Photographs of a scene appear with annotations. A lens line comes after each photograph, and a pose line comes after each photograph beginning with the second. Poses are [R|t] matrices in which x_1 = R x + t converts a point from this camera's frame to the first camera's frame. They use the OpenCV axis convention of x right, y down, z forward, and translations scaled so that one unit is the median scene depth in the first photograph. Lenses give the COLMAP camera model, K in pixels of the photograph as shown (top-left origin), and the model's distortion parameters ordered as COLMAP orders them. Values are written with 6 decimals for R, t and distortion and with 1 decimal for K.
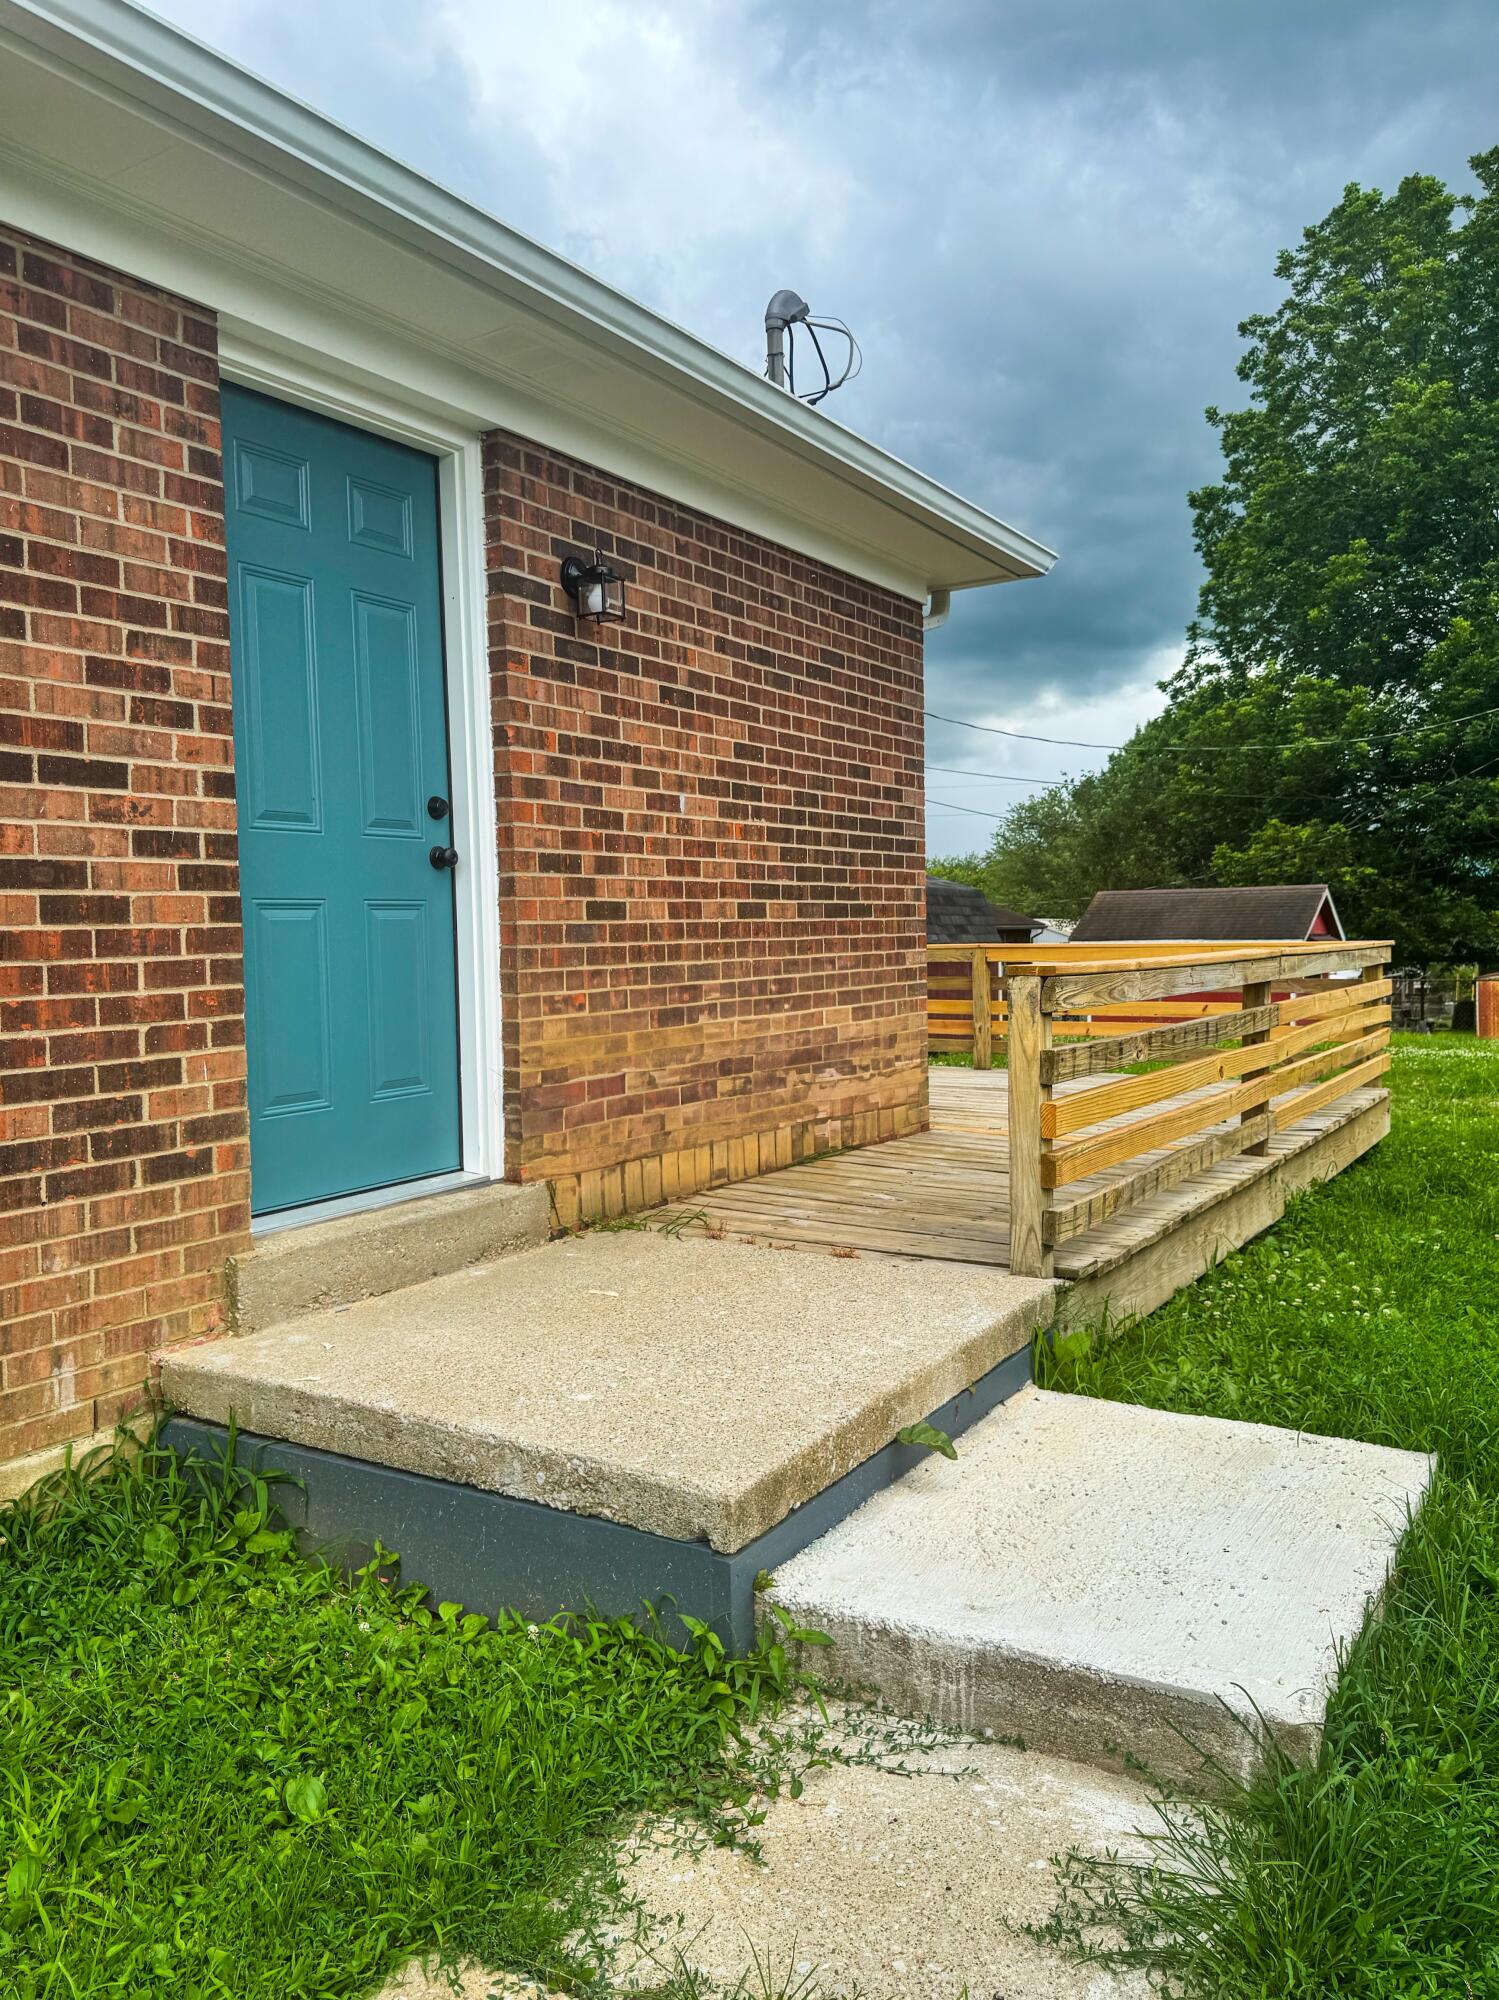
lens RADIAL K [[1392.7, 0, 749.5], [0, 1392.7, 1020.8], [0, 0, 1]] dist [0.095871, -0.091233]
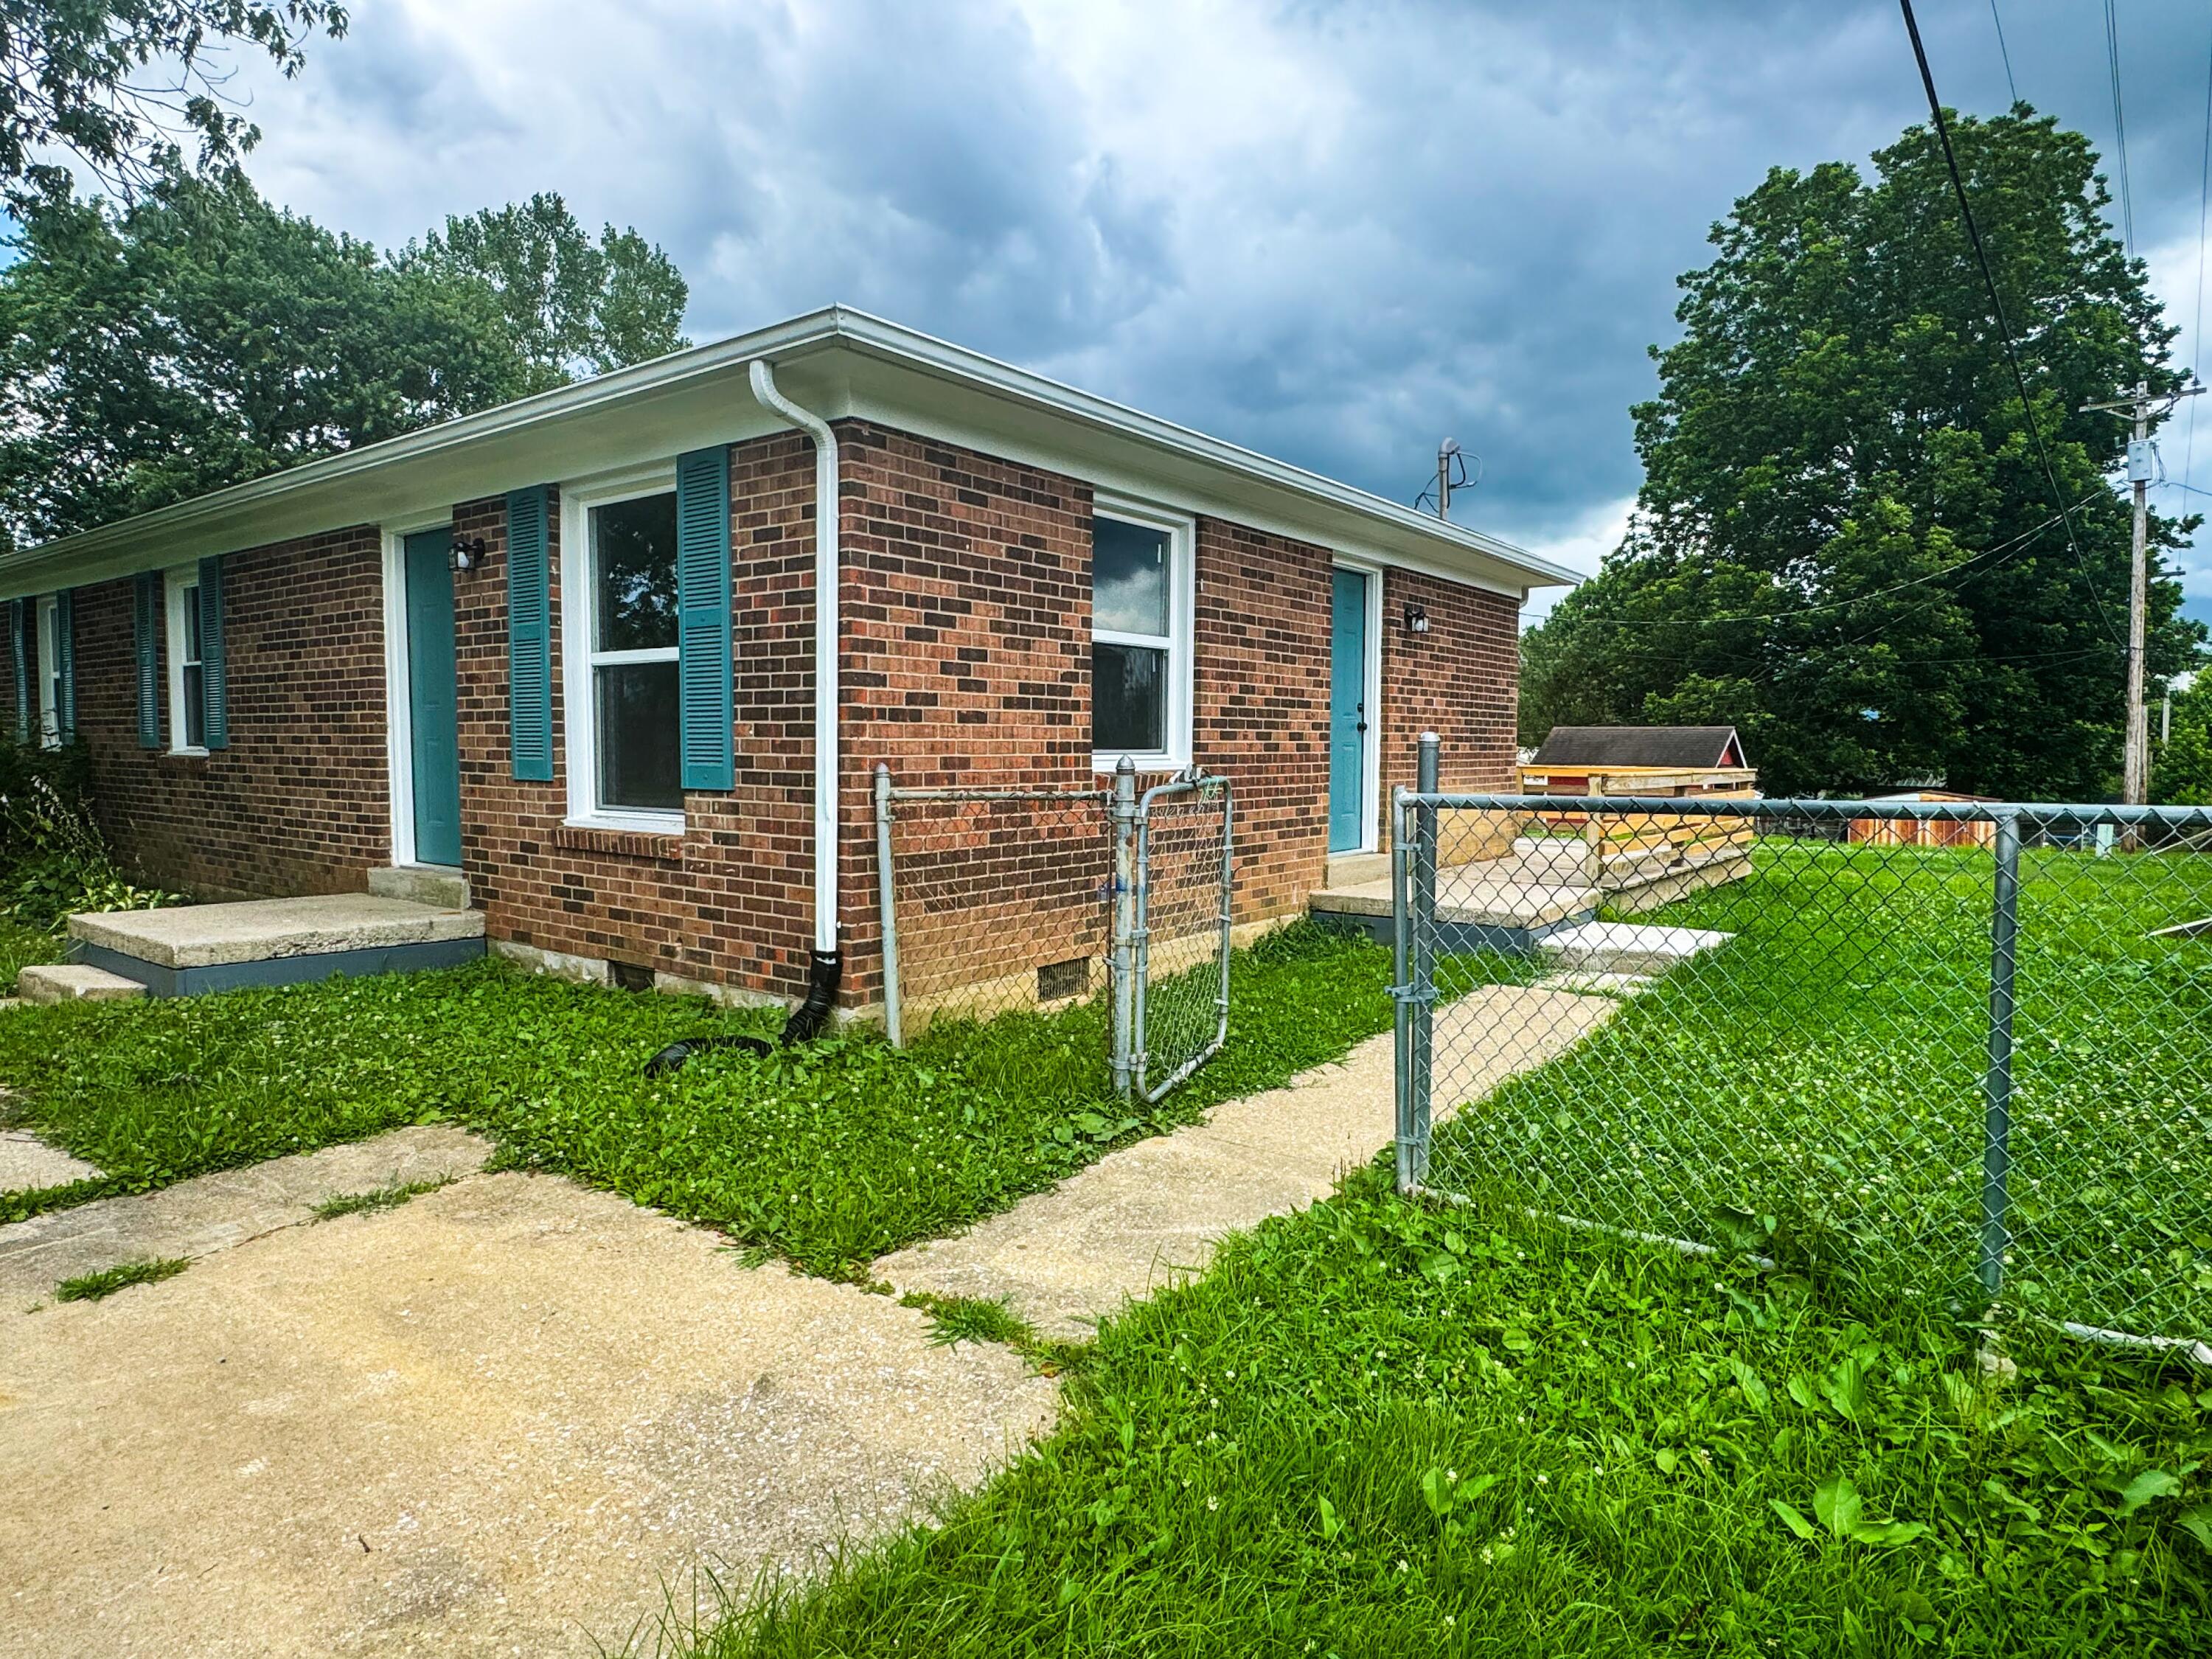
lens RADIAL K [[1247.6, 0, 1107.1], [0, 1247.6, 844.6], [0, 0, 1]] dist [0.027608, -0.001384]
pose [[0.996624, 0.028347, -0.077046, -0.068247], [-0.027316, 0.999523, 0.014405, 0.011071], [0.077417, -0.012252, 0.996923, -0.182927]]
